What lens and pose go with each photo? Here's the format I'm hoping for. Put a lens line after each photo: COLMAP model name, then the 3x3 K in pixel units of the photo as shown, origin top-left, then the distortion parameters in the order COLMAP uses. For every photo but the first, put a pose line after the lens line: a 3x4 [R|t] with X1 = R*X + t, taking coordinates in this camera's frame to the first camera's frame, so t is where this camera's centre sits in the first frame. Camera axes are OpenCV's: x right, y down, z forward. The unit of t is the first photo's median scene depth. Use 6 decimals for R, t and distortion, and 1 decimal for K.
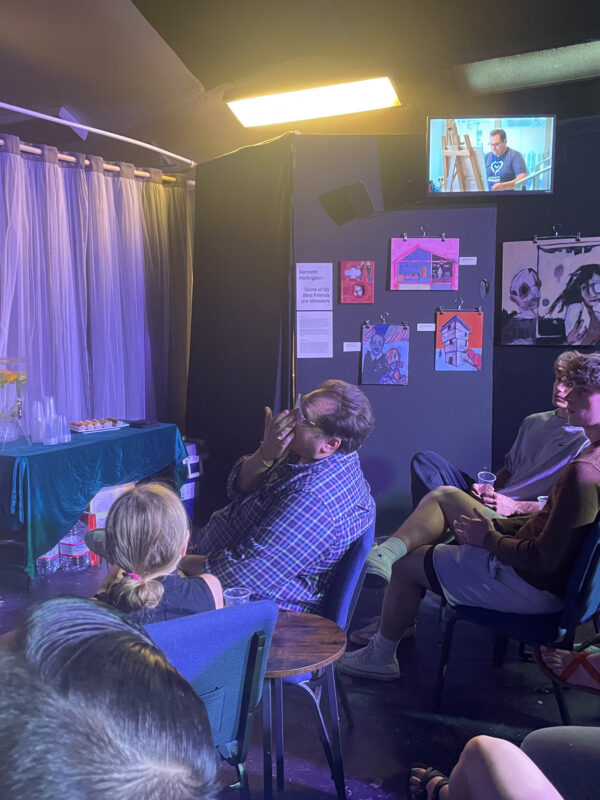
lens RADIAL K [[808.3, 0, 300.0], [0, 808.3, 400.0], [0, 0, 1]] dist [0.111279, -0.191347]
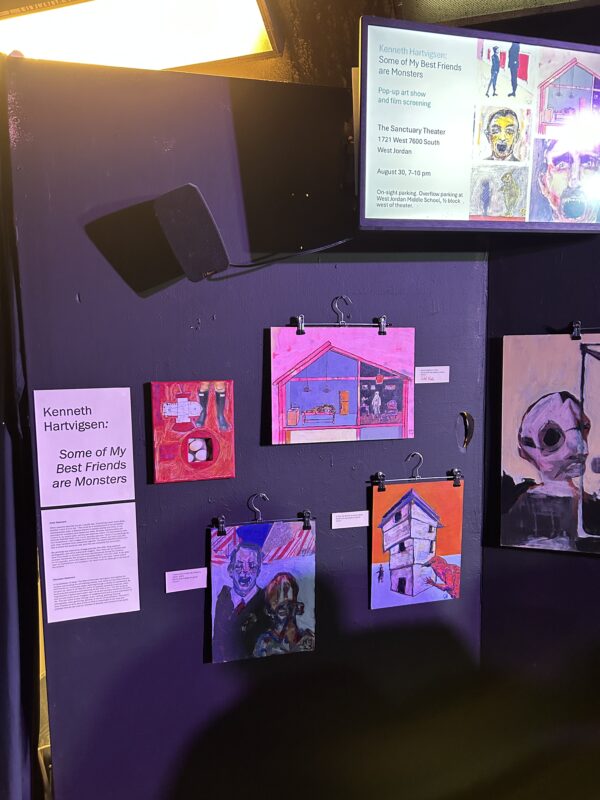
lens RADIAL K [[606.3, 0, 300.0], [0, 606.3, 400.0], [0, 0, 1]] dist [0.077172, -0.124062]
pose [[0.973112, -0.030898, 0.228252, 0.052653], [0.035275, 0.999263, -0.015120, -0.154271], [-0.227616, 0.022765, 0.973485, 0.678846]]
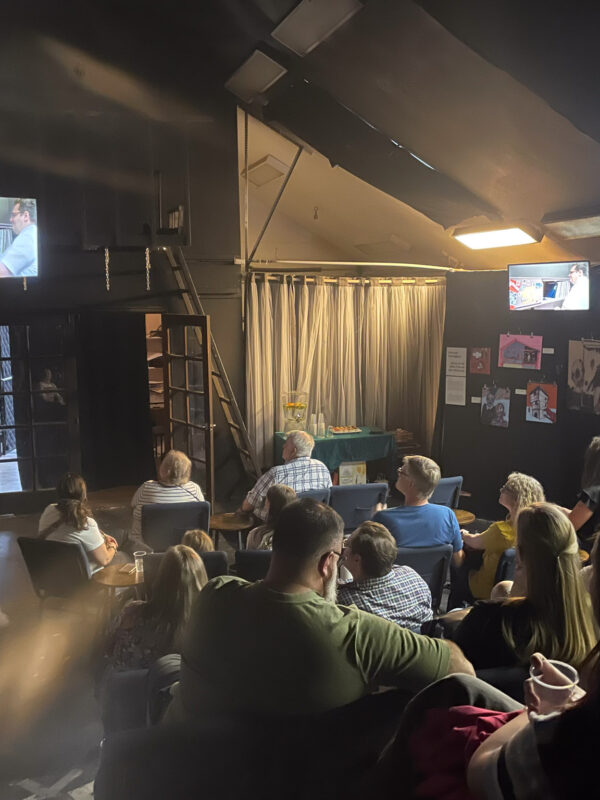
lens RADIAL K [[808.3, 0, 300.0], [0, 808.3, 400.0], [0, 0, 1]] dist [0.111279, -0.191347]
pose [[0.748682, 0.091703, -0.656556, 0.866981], [-0.077847, 0.995696, 0.050301, -0.120555], [0.658343, 0.013451, 0.752598, -0.445337]]
